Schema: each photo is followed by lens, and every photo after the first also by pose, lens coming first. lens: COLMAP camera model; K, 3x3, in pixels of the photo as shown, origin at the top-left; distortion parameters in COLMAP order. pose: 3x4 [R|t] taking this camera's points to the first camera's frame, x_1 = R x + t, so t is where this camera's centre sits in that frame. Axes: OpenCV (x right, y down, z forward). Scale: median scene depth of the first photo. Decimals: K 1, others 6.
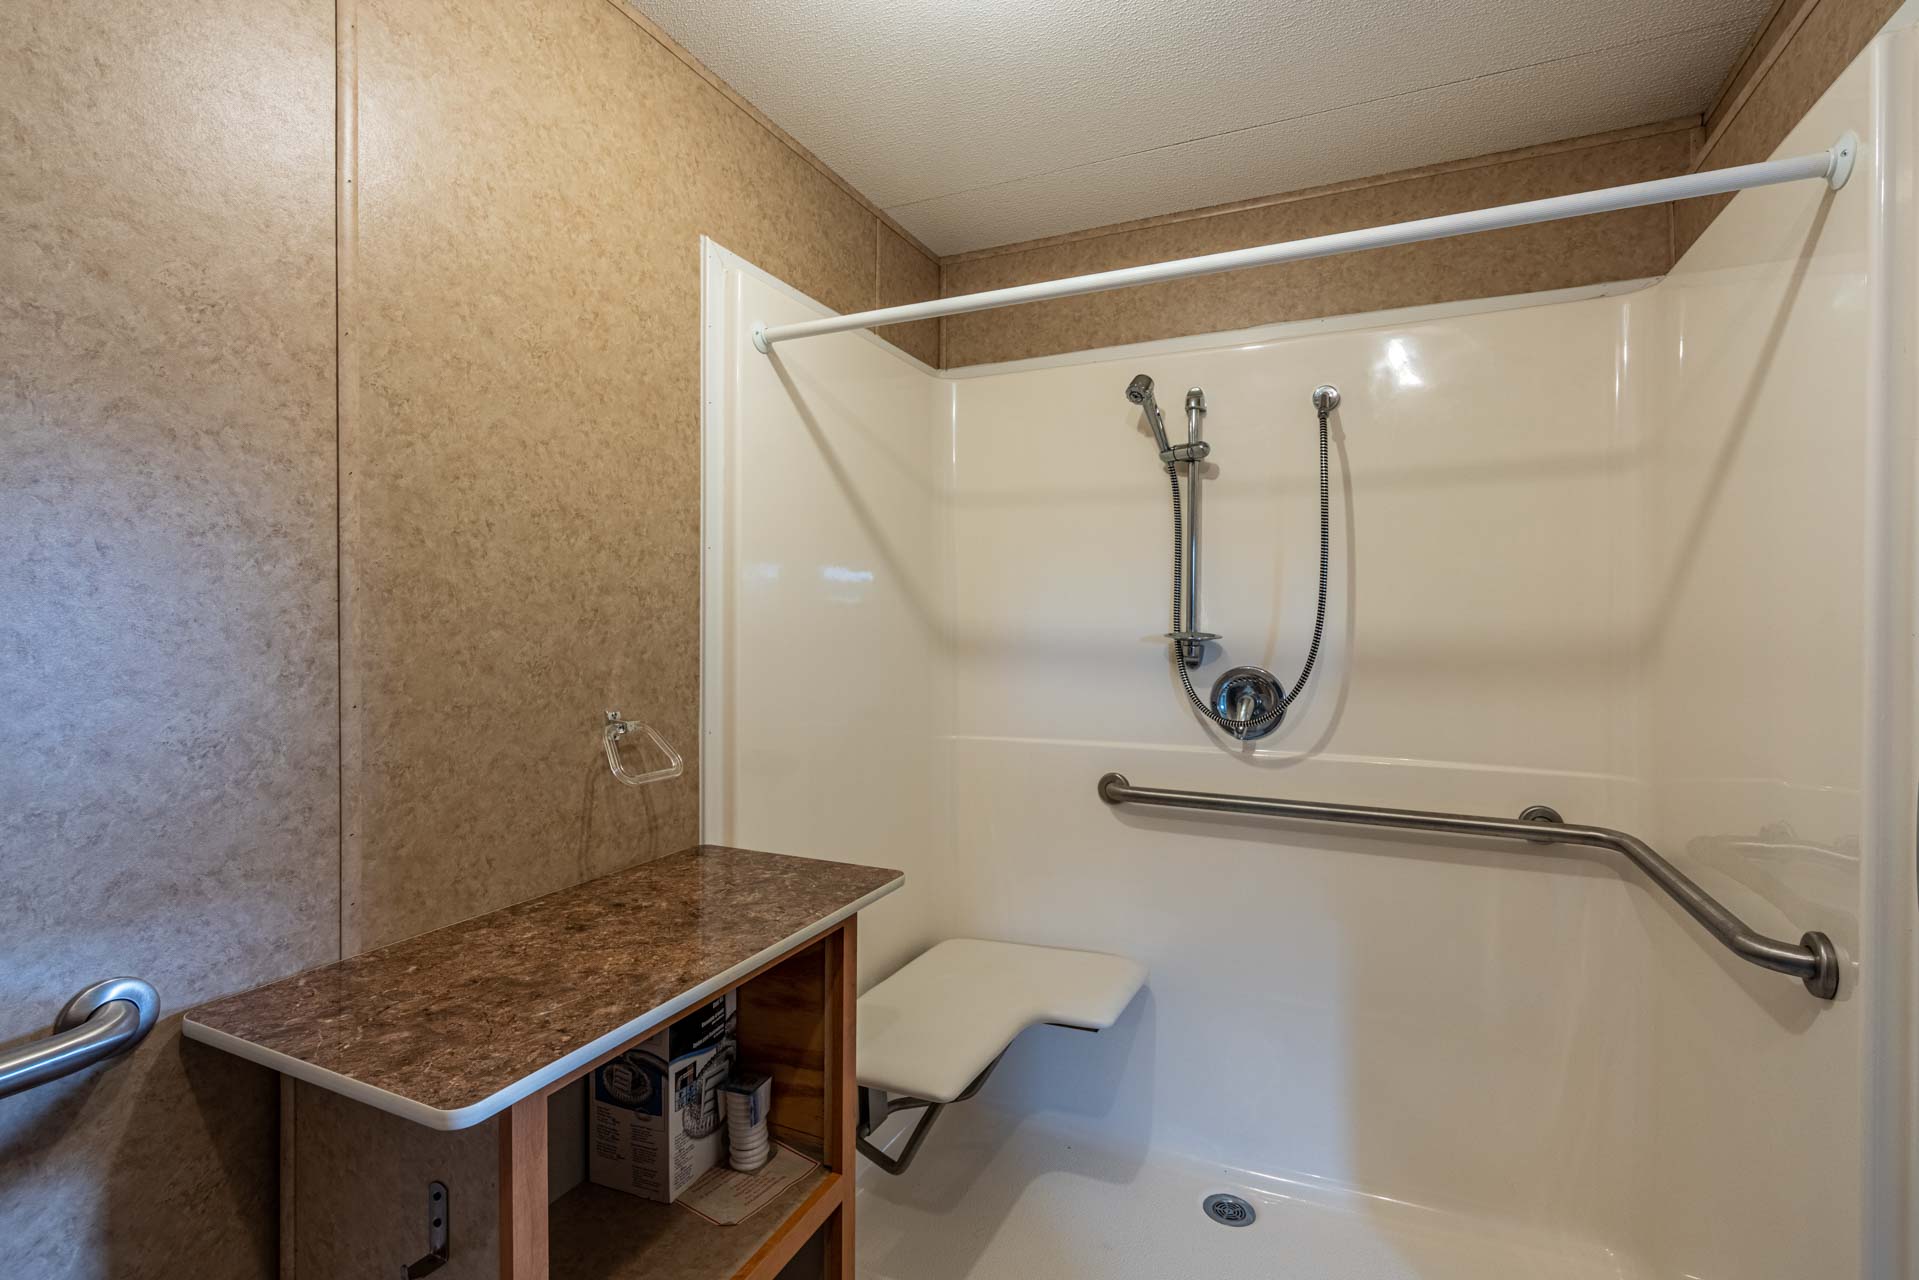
lens RADIAL K [[878.0, 0, 963.5], [0, 878.0, 629.5], [0, 0, 1]] dist [0.001233, 0.001137]
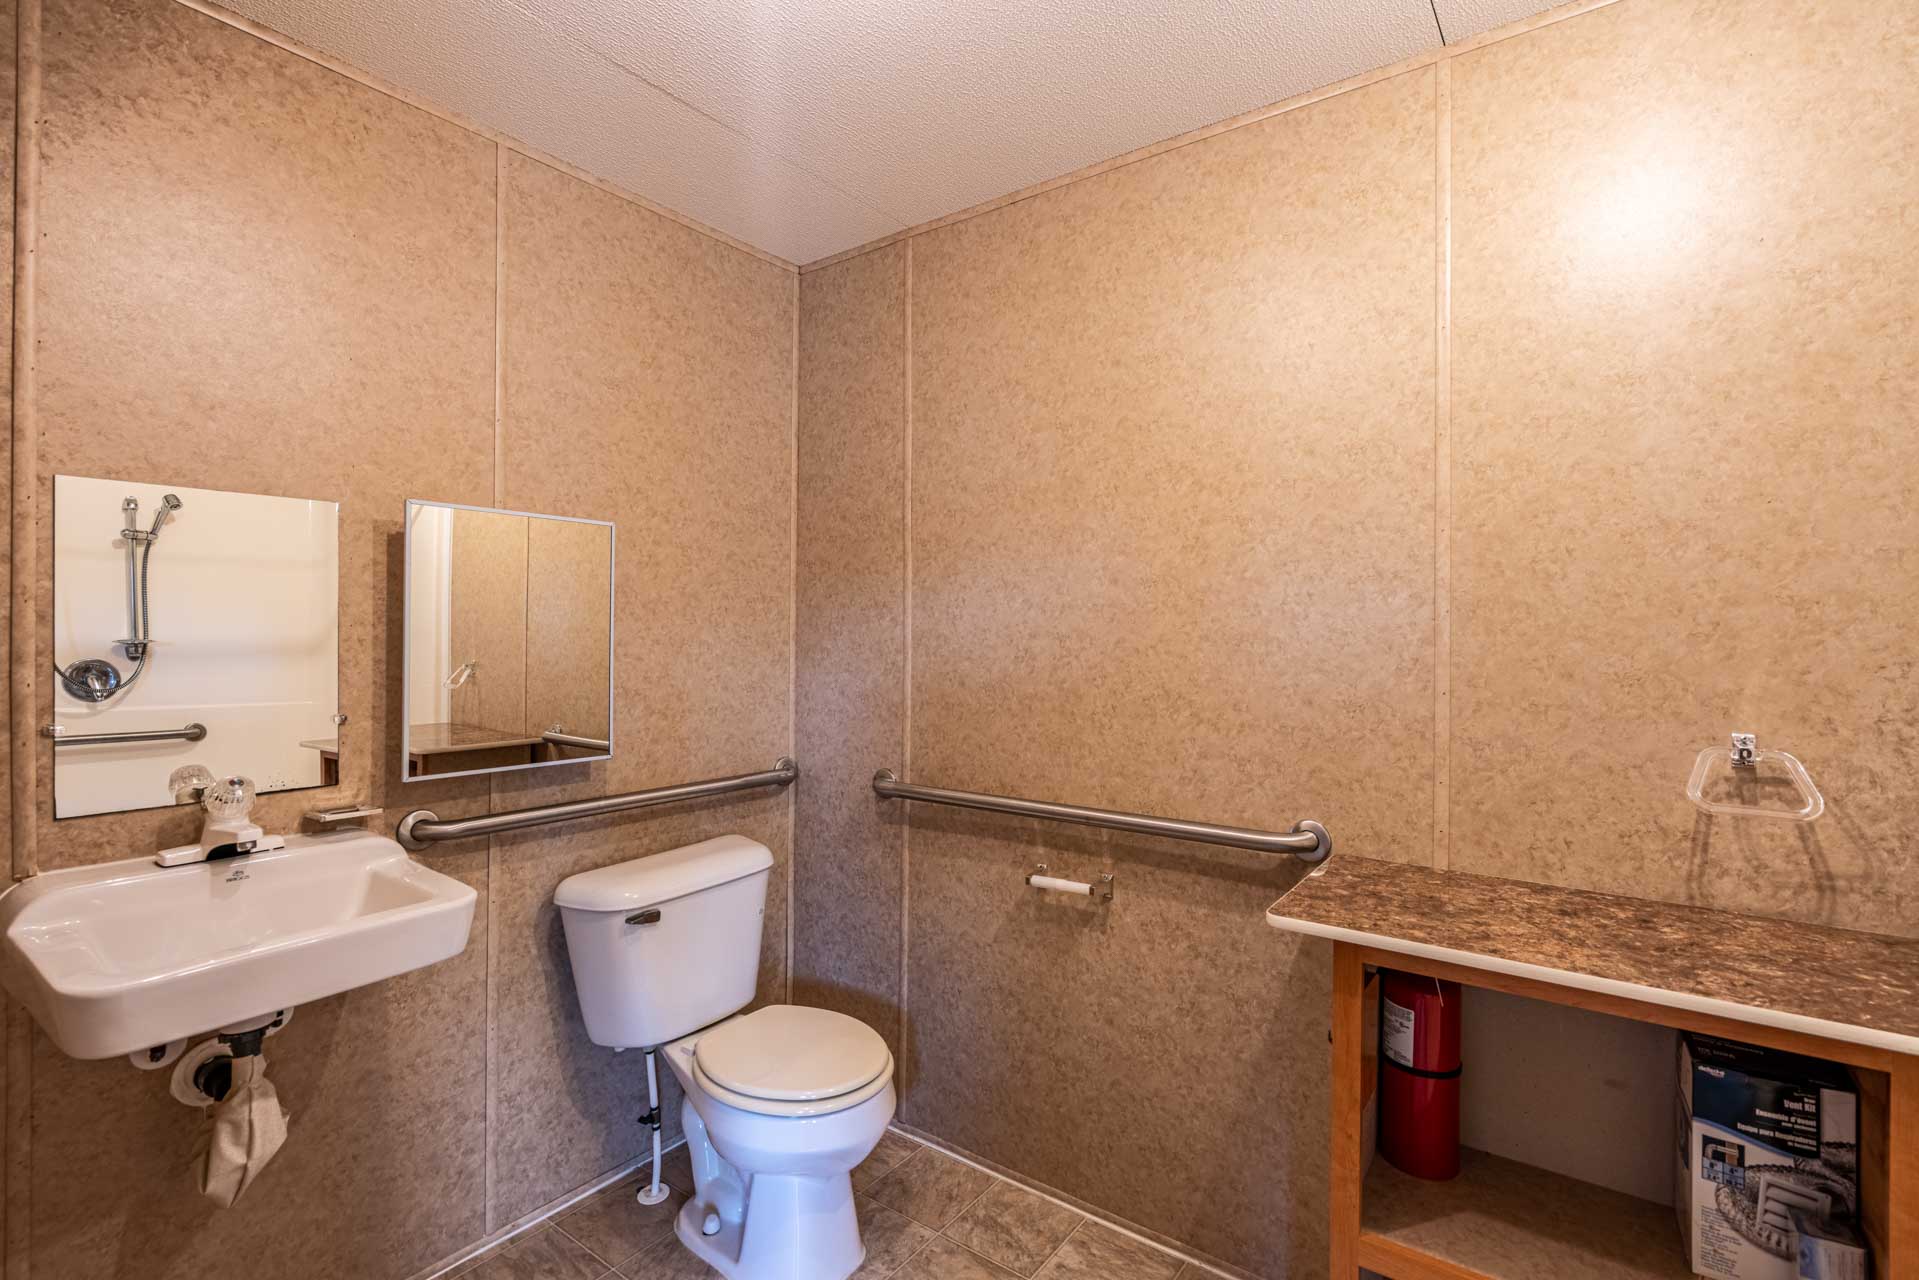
lens RADIAL K [[878.0, 0, 962.1], [0, 878.0, 637.2], [0, 0, 1]] dist [0.001233, 0.001137]
pose [[-0.190985, 0.000699, -0.981593, 0.827152], [-0.019414, 0.999801, 0.004489, 0.005008], [0.981401, 0.019913, -0.190934, 0.486654]]
